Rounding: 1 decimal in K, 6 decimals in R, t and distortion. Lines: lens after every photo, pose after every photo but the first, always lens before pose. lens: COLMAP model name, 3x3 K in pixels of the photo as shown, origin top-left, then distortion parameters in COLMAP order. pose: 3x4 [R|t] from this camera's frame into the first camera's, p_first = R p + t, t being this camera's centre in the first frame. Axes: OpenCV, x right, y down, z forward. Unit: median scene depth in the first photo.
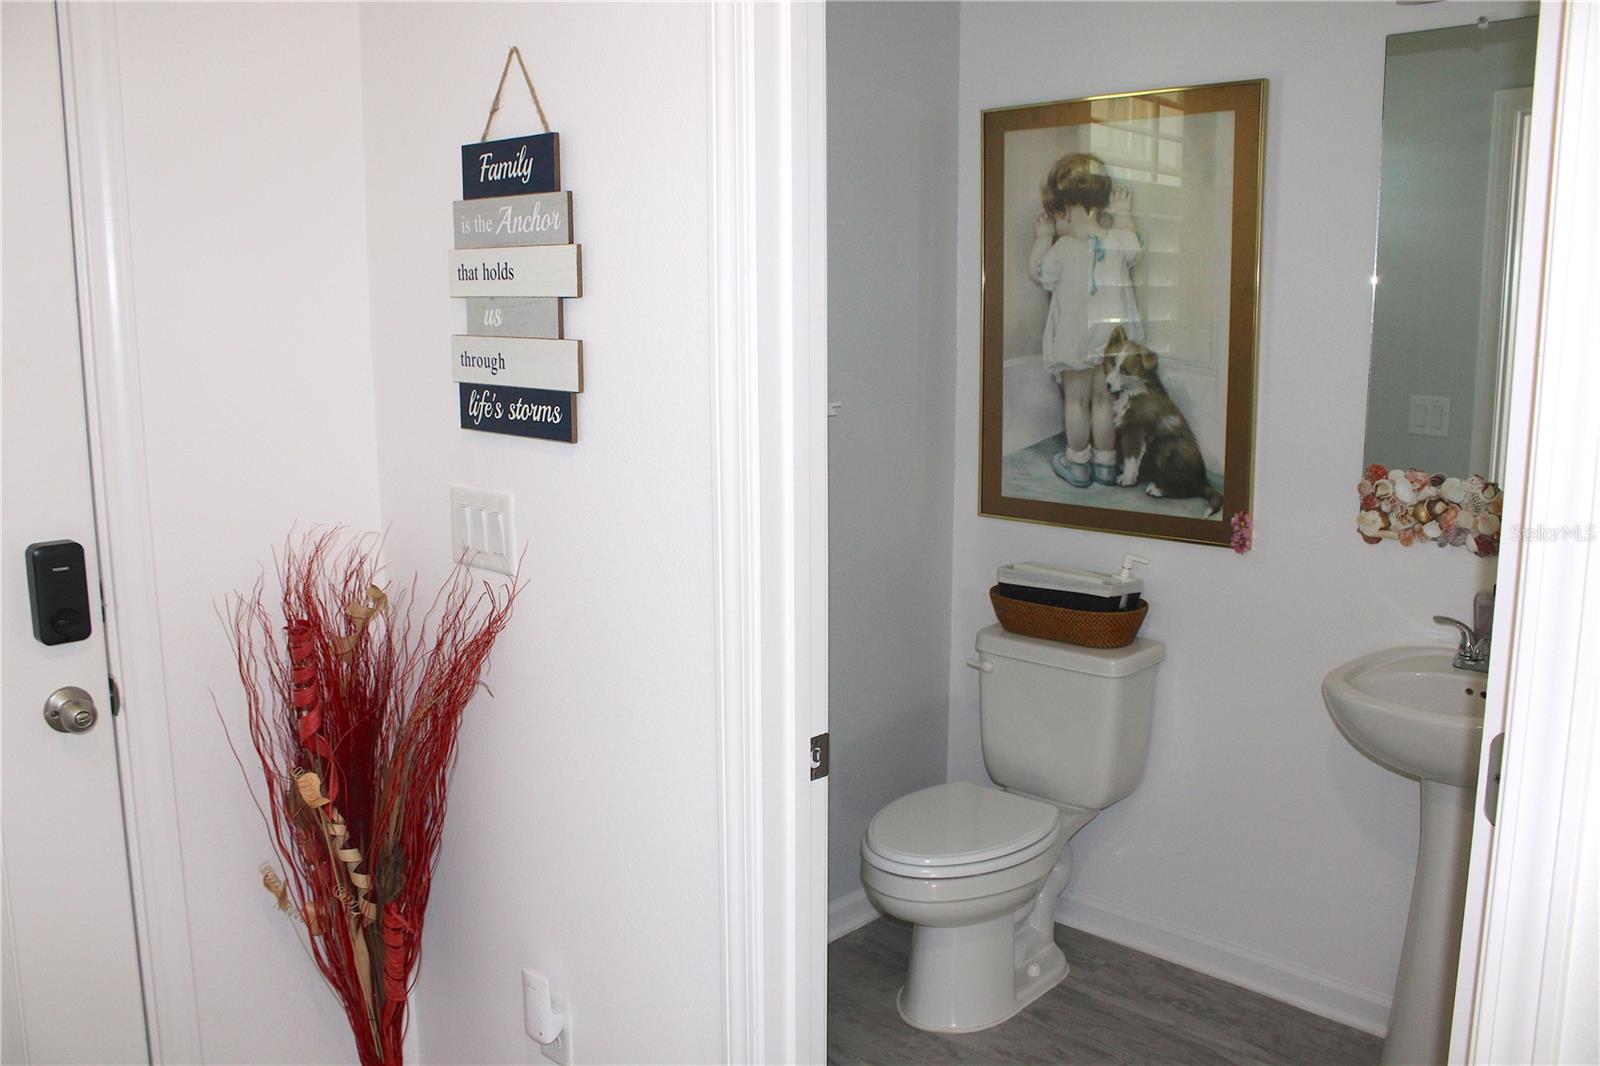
lens RADIAL K [[1317.6, 0, 806.8], [0, 1317.6, 529.3], [0, 0, 1]] dist [-0.166951, 0.147884]
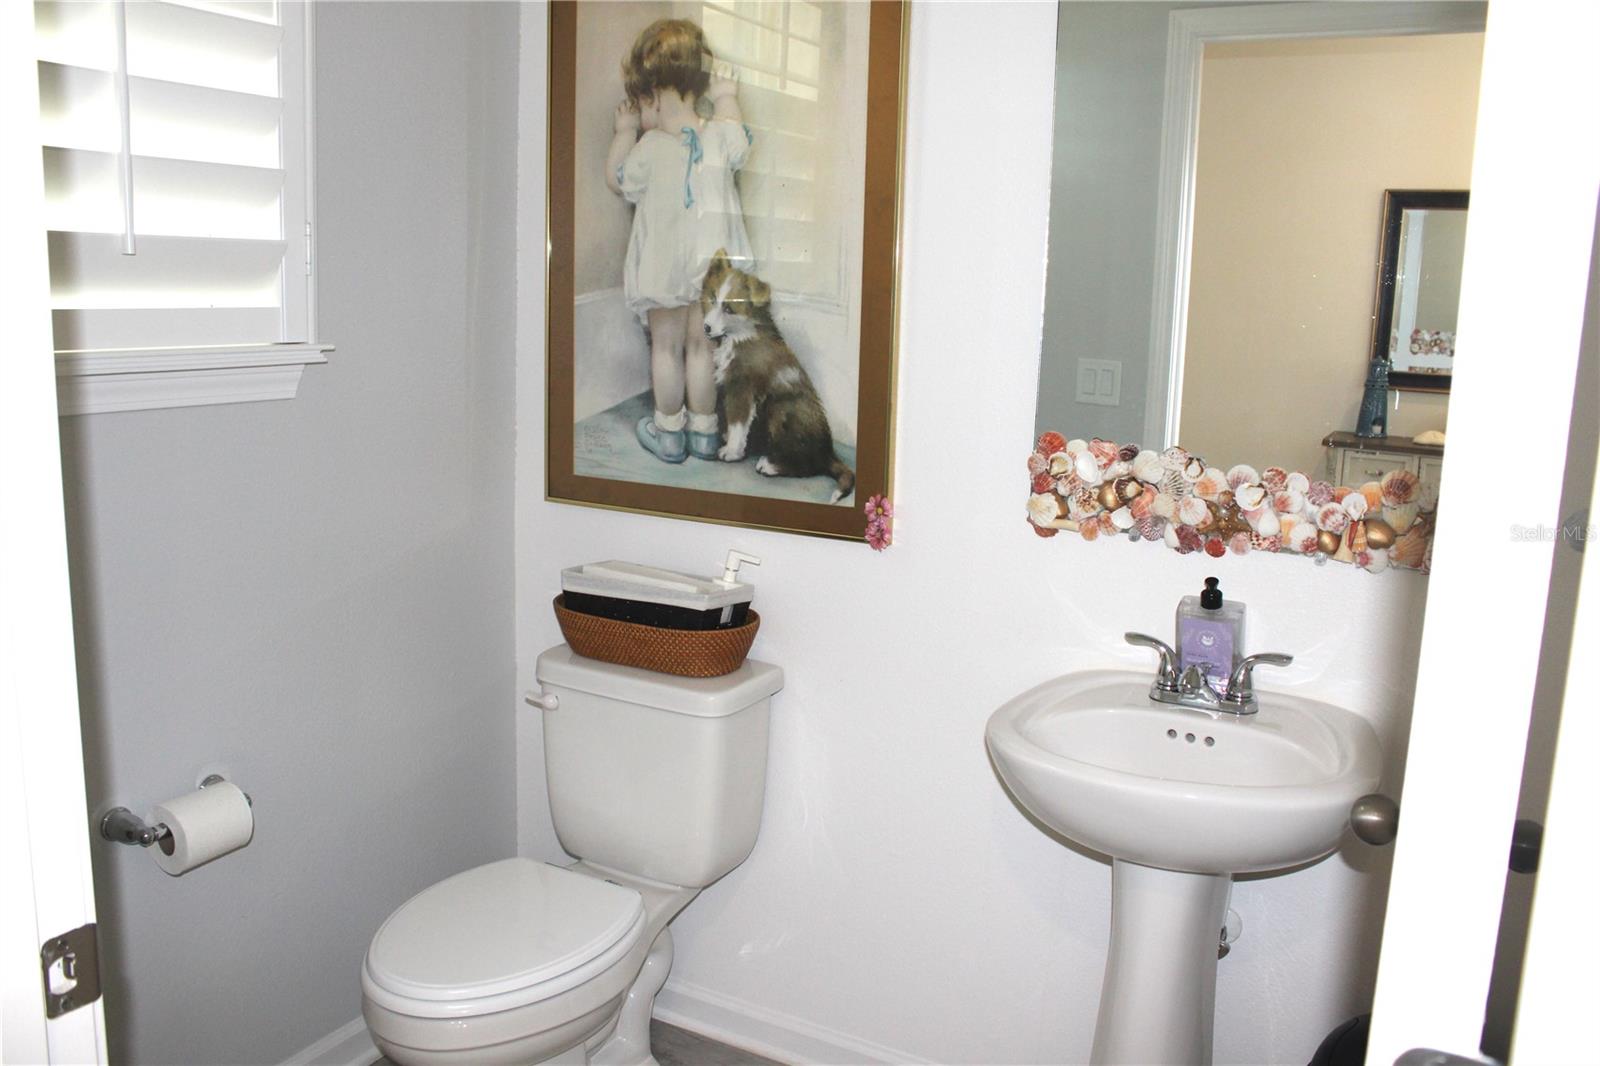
lens RADIAL K [[1317.6, 0, 801.6], [0, 1317.6, 529.4], [0, 0, 1]] dist [-0.166951, 0.147884]
pose [[0.969134, -0.009432, 0.246355, 0.096972], [0.005420, 0.999842, 0.016957, -0.006334], [-0.246476, -0.015098, 0.969031, 0.251524]]
